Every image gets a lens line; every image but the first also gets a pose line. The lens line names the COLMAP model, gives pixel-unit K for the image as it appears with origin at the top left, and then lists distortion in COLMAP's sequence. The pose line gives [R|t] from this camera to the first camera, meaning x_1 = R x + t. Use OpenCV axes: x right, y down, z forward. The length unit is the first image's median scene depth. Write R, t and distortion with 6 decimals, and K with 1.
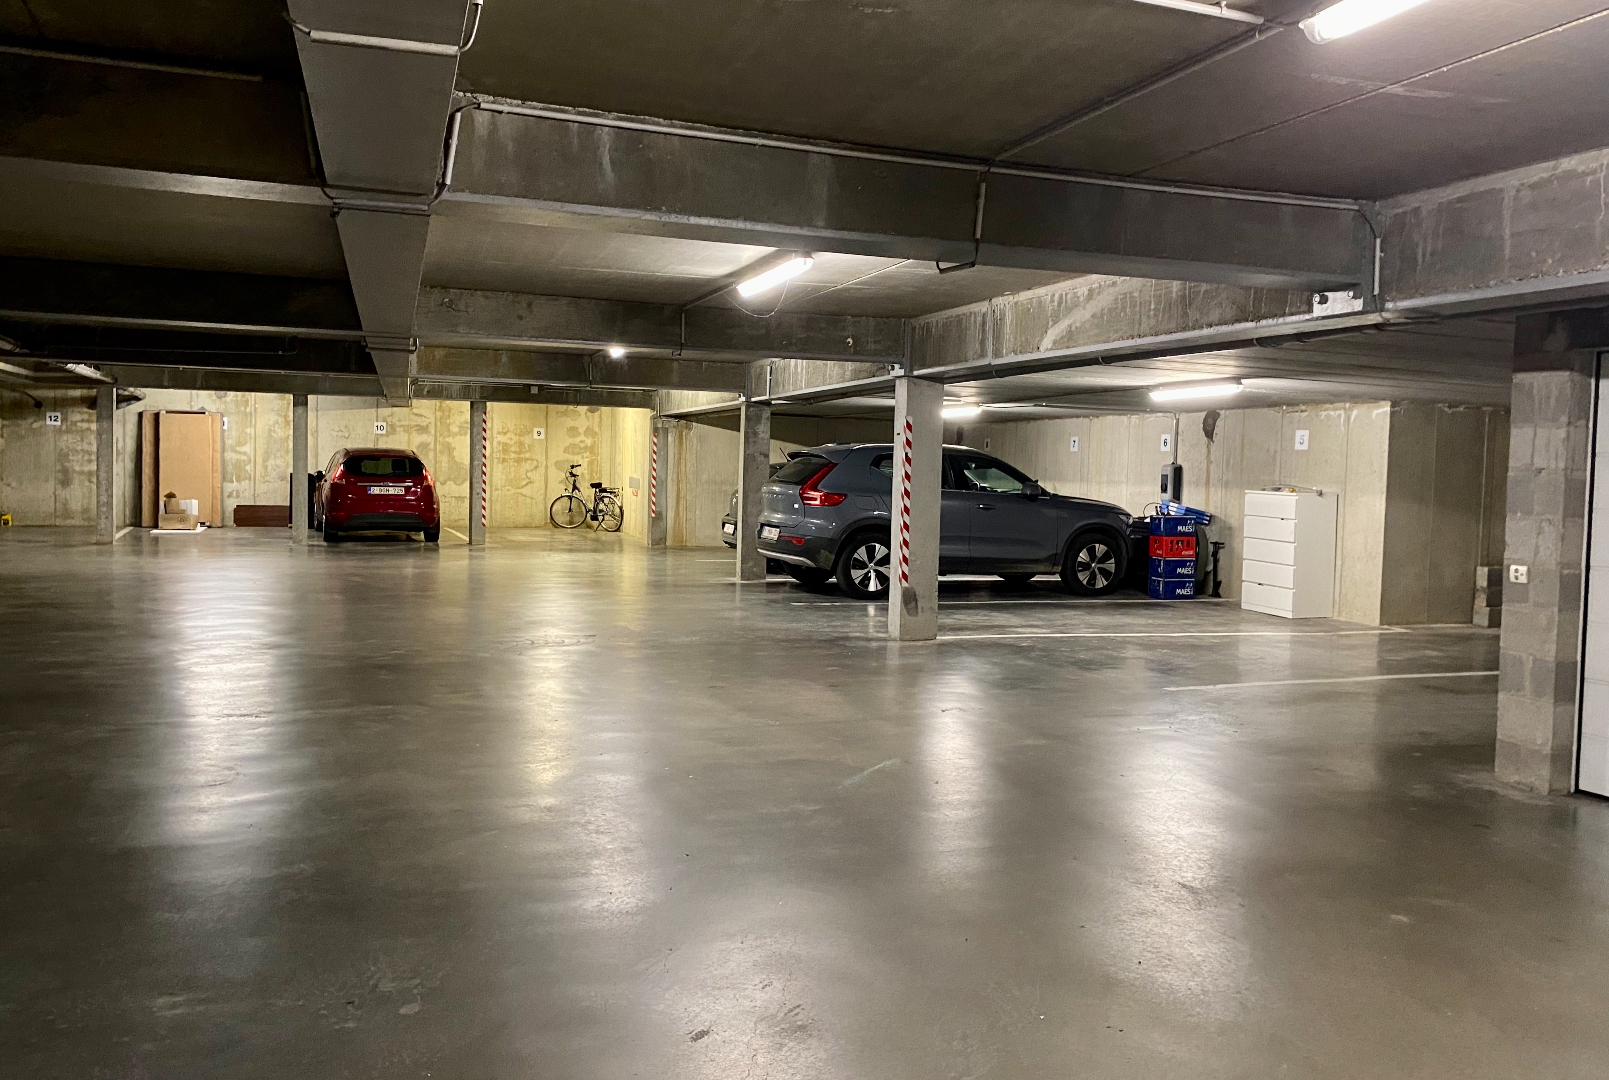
lens RADIAL K [[1276.0, 0, 805.8], [0, 1276.0, 537.8], [0, 0, 1]] dist [0.000939, -0.040817]
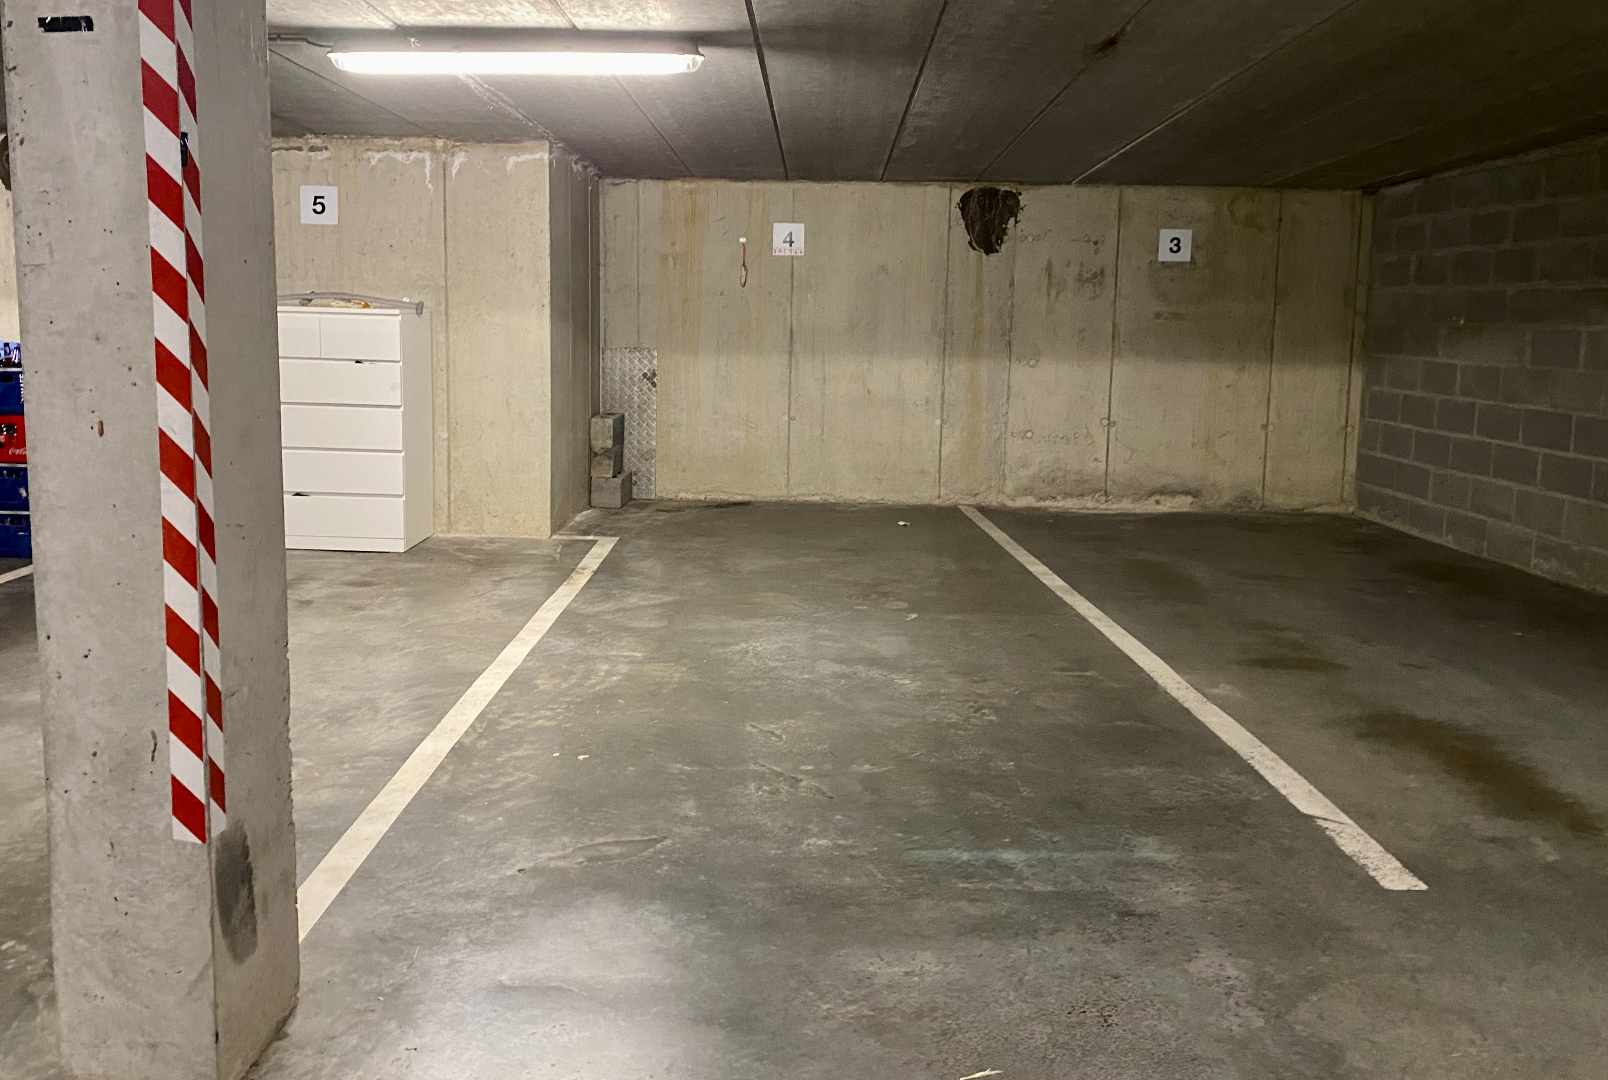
lens RADIAL K [[1275.2, 0, 779.1], [0, 1275.2, 487.6], [0, 0, 1]] dist [0.000939, -0.040817]
pose [[0.337244, -0.150870, 0.929250, -0.049839], [0.042627, 0.988510, 0.145021, -0.032962], [-0.940452, -0.009296, 0.339800, 0.693957]]
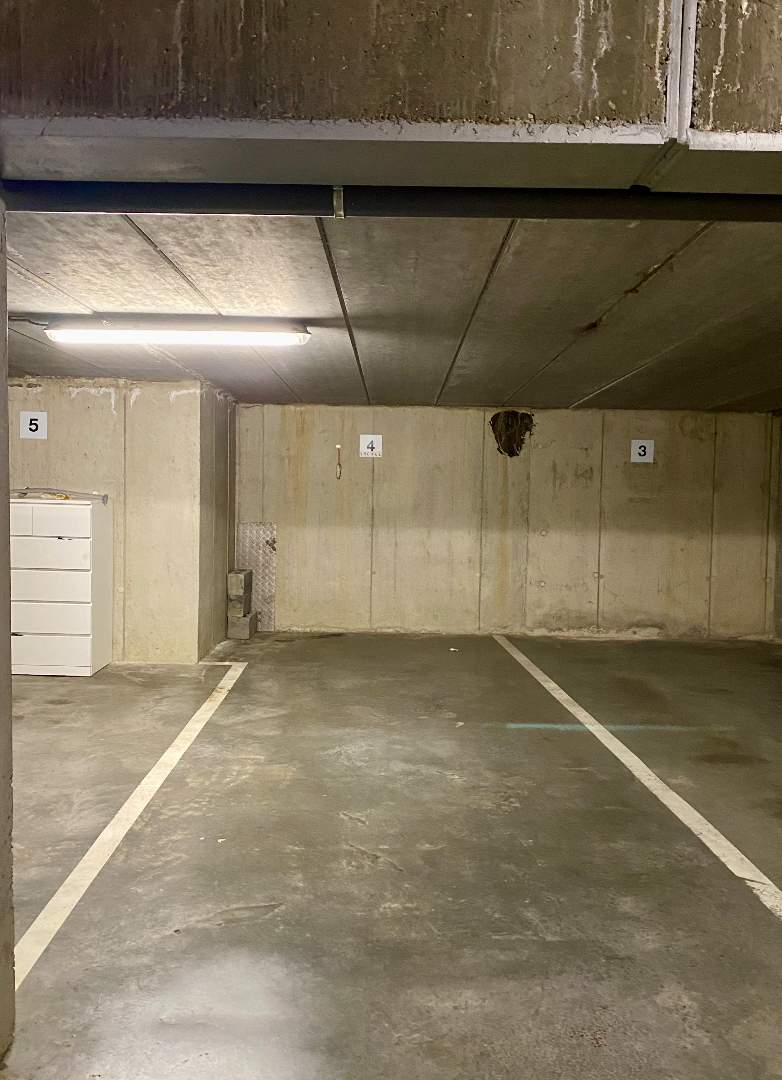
lens RADIAL K [[926.9, 0, 394.8], [0, 926.9, 542.1], [0, 0, 1]] dist [-0.003649, -0.019970]
pose [[0.305684, -0.084093, 0.948412, -0.055851], [0.041554, 0.996321, 0.074948, -0.044655], [-0.951226, 0.016500, 0.308053, 0.691025]]
